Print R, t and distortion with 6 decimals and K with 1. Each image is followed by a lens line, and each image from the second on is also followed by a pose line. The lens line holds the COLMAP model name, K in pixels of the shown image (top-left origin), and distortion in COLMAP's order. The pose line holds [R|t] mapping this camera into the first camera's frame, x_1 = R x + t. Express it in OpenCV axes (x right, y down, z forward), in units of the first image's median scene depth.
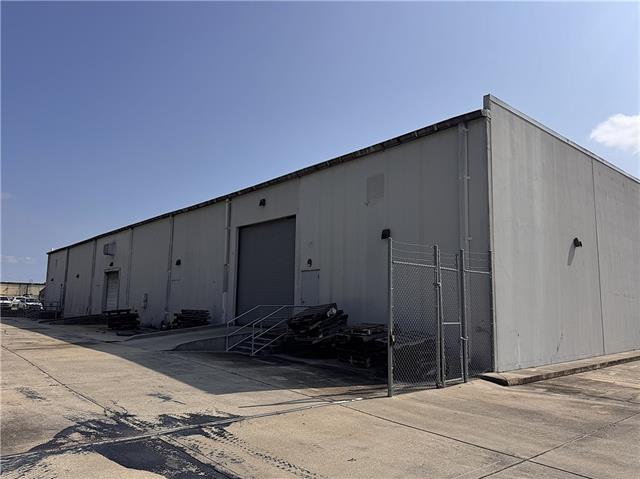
lens RADIAL K [[449.4, 0, 316.2], [0, 449.4, 240.9], [0, 0, 1]] dist [0.060578, -0.079155]
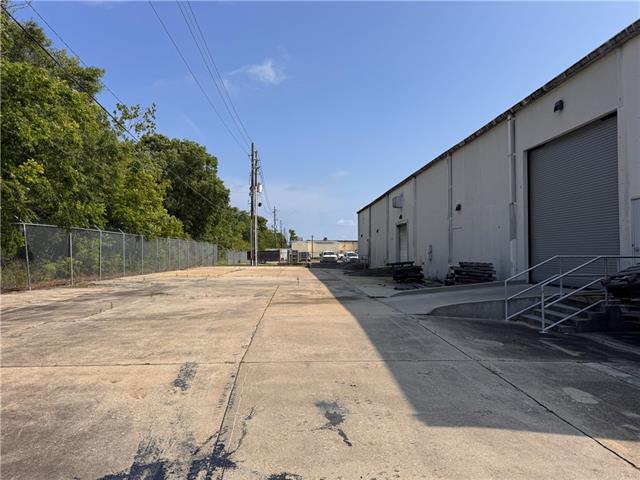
lens RADIAL K [[449.4, 0, 316.2], [0, 449.4, 241.4], [0, 0, 1]] dist [0.060578, -0.079155]
pose [[0.793176, -0.032698, -0.608114, 0.000022], [0.096418, 0.992705, 0.072383, 0.029337], [0.601311, -0.116046, 0.790543, 0.193198]]
